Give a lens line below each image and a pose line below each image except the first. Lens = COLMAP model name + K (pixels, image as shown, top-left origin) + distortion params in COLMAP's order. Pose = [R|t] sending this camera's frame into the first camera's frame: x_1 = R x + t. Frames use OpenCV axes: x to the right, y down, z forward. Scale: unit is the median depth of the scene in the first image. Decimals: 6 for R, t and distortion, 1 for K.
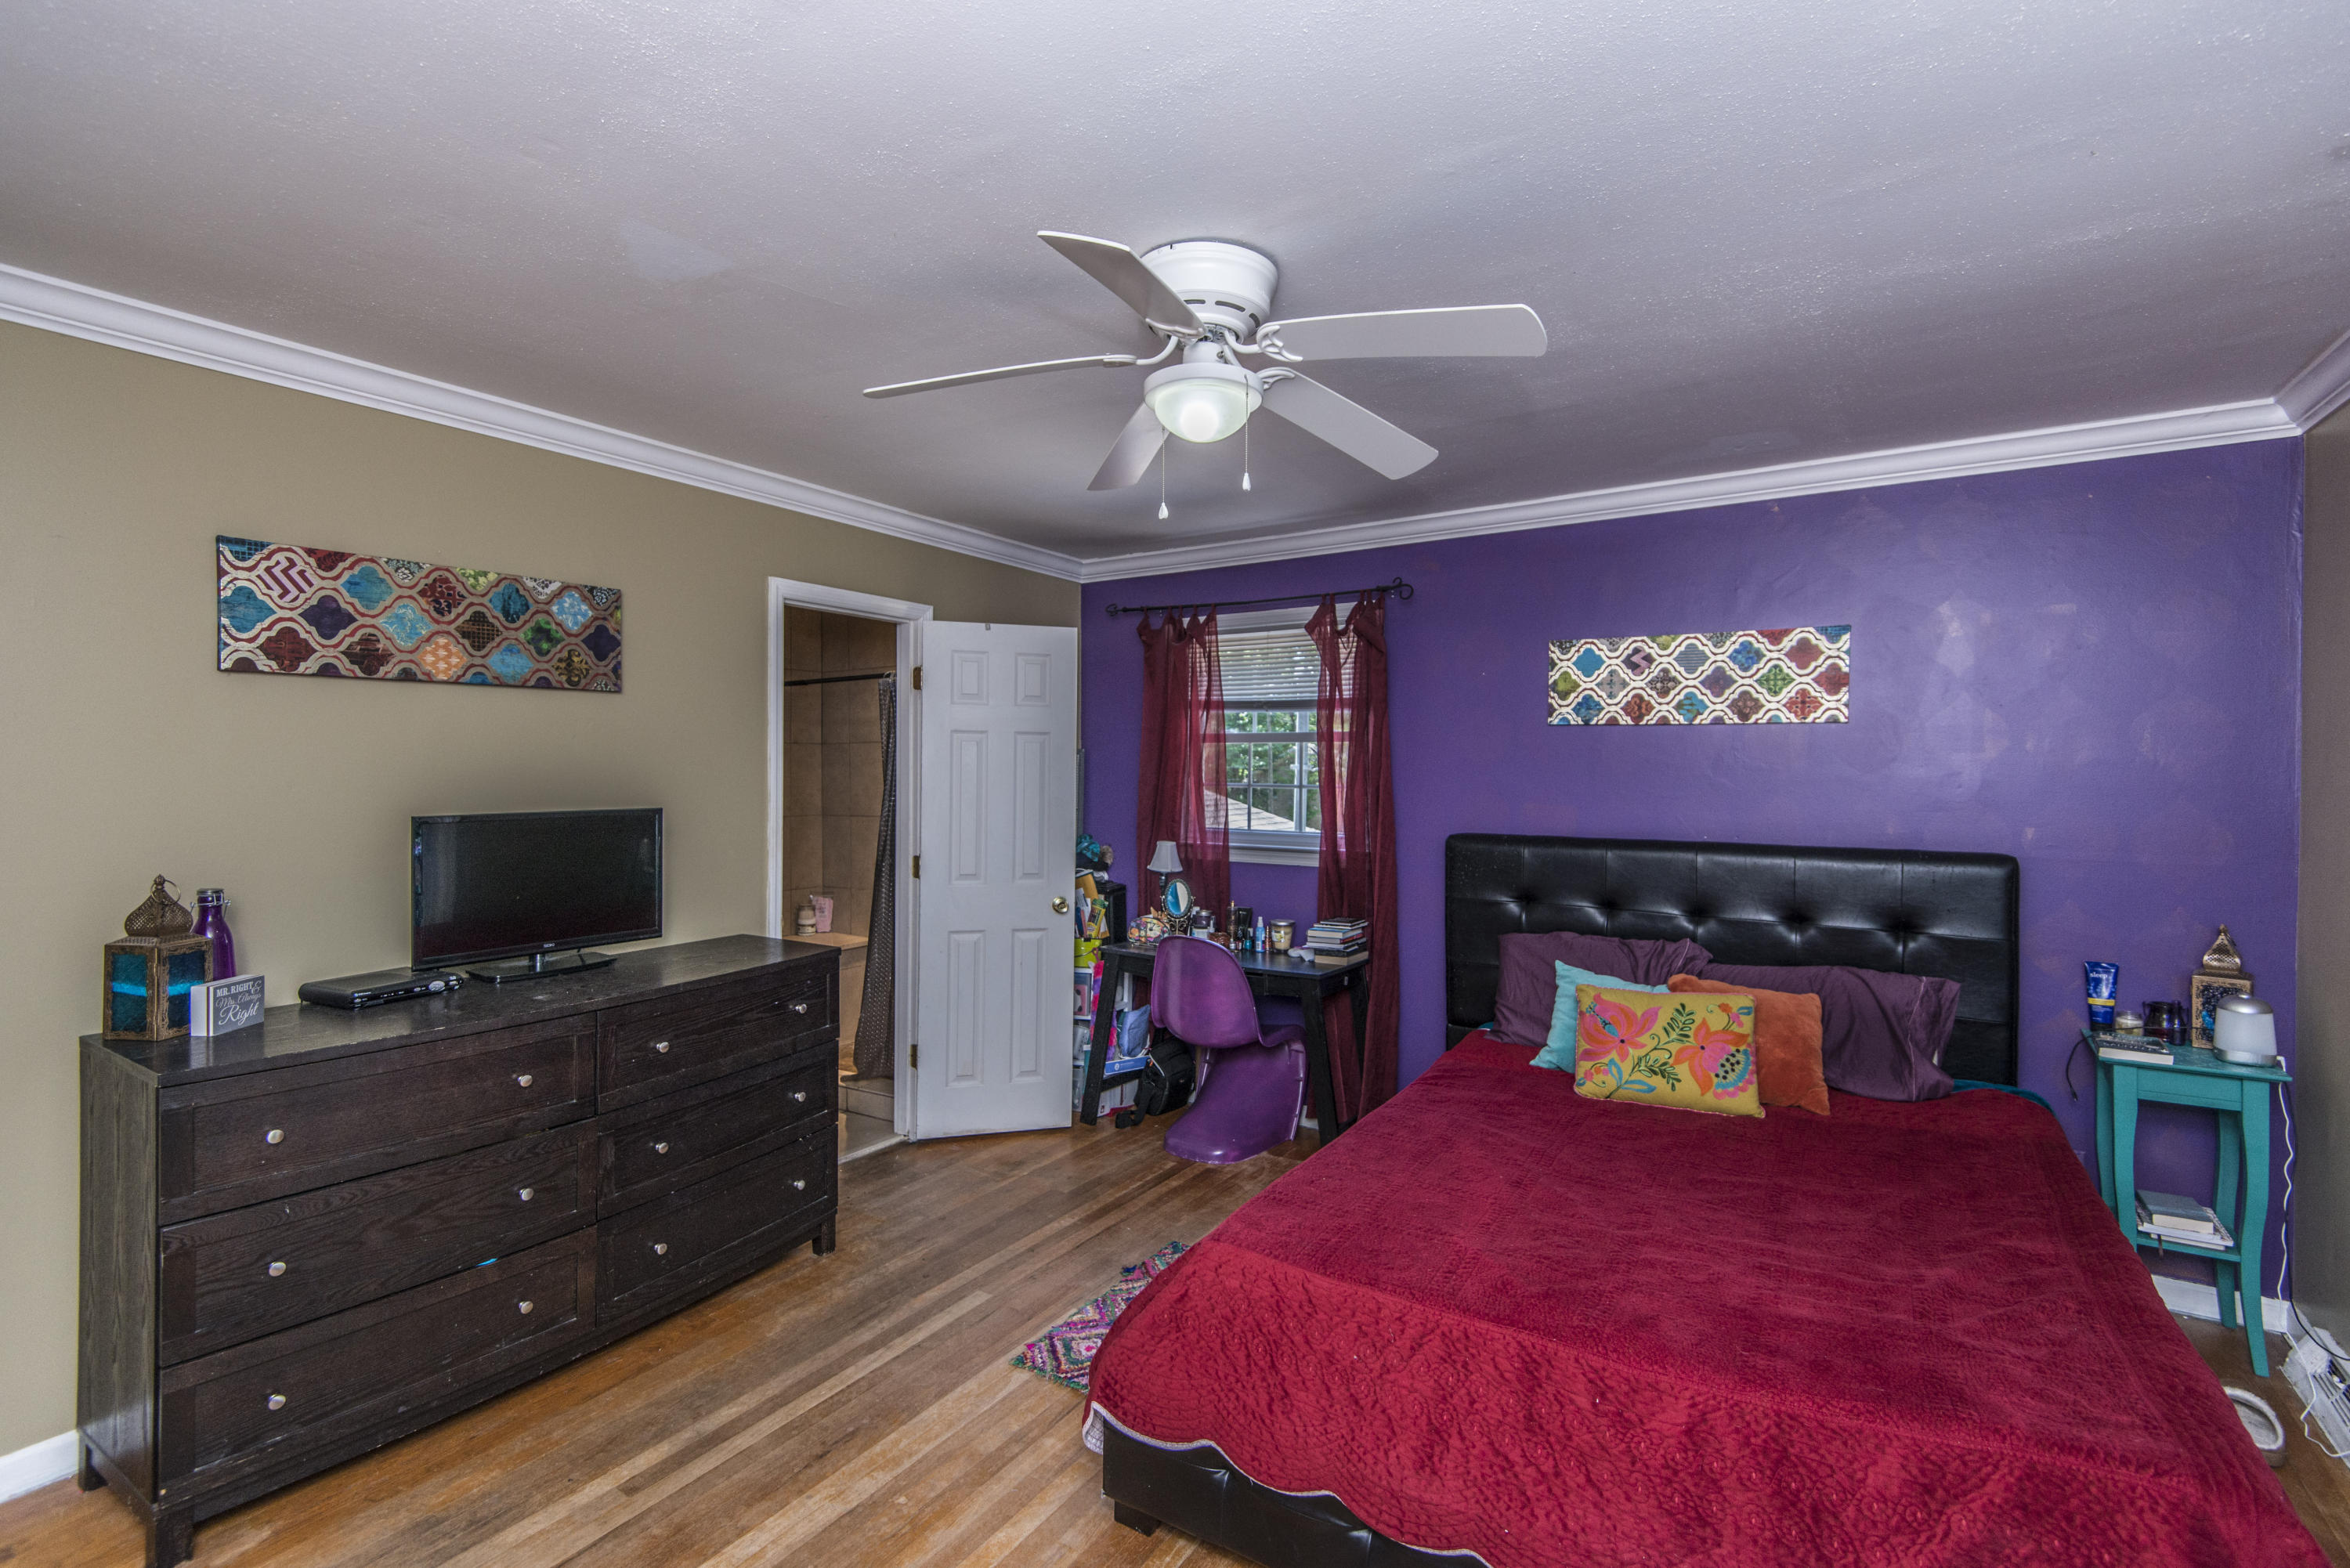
lens RADIAL K [[1073.6, 0, 1179.1], [0, 1073.6, 767.8], [0, 0, 1]] dist [0.017430, 0.000073]
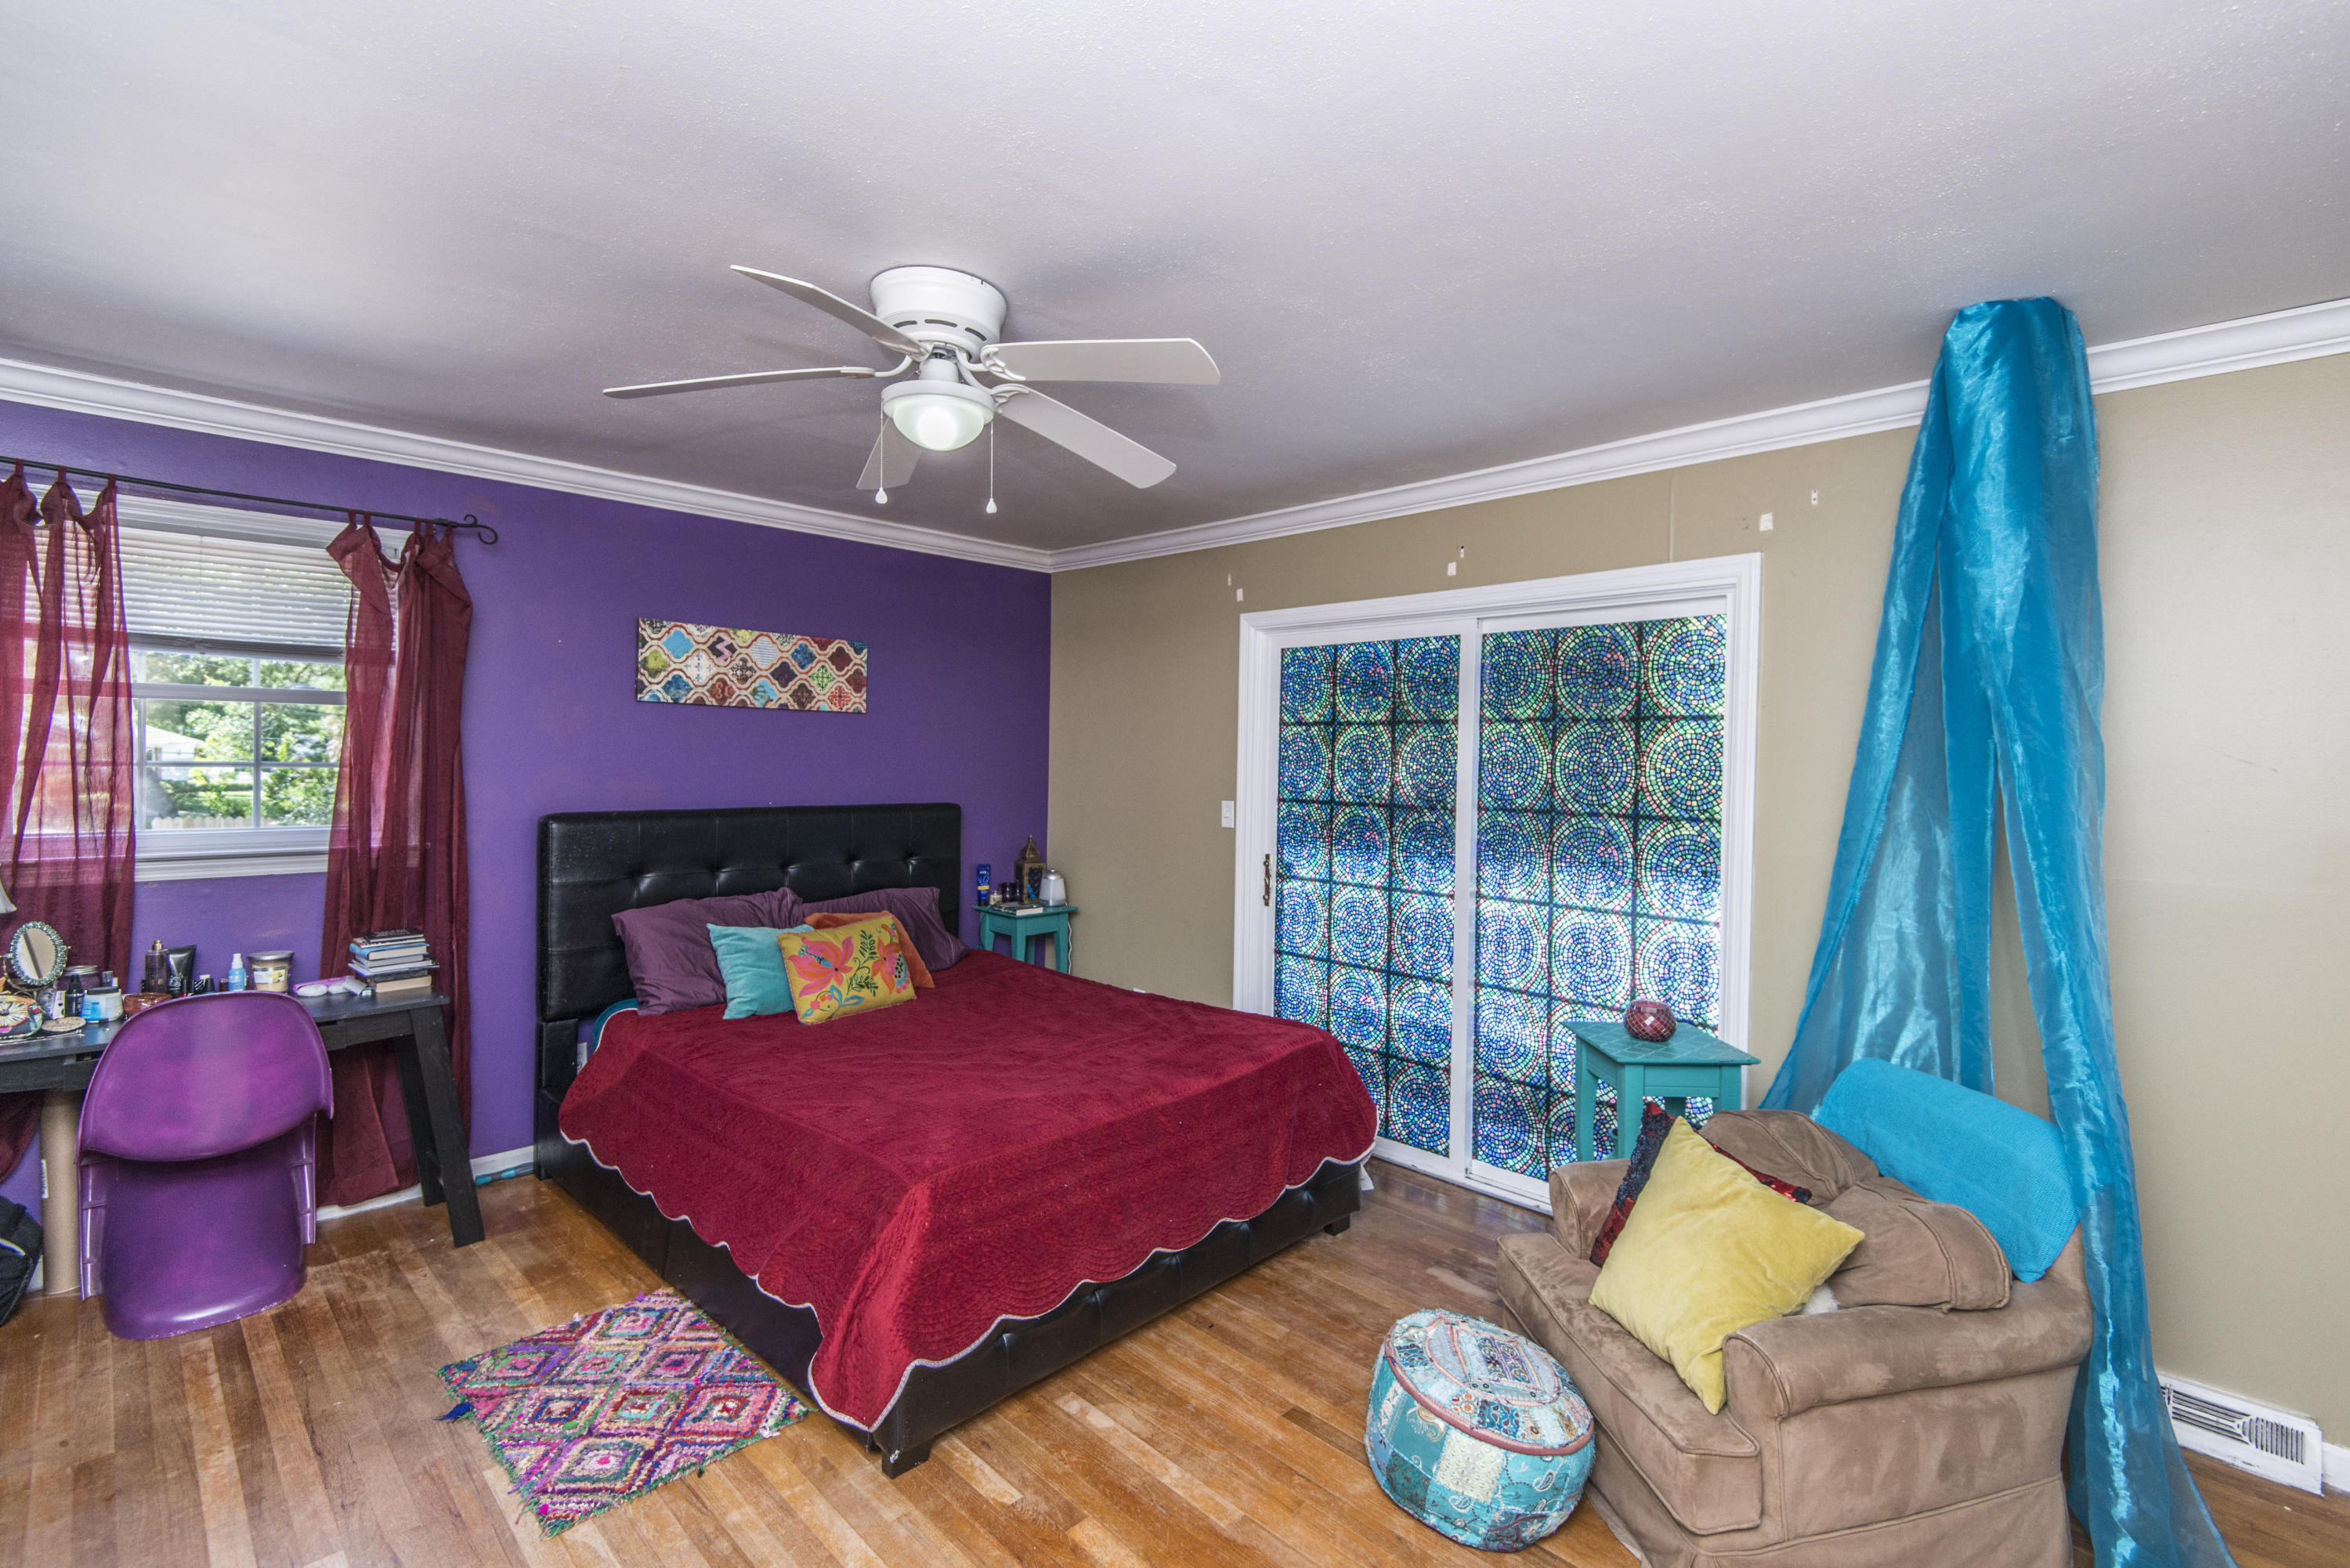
lens RADIAL K [[1073.6, 0, 1178.4], [0, 1073.6, 781.5], [0, 0, 1]] dist [0.017430, 0.000073]
pose [[0.194885, -0.022295, 0.980573, -0.596412], [-0.009339, 0.999654, 0.024585, 0.006358], [-0.980782, -0.013949, 0.194609, 0.327548]]
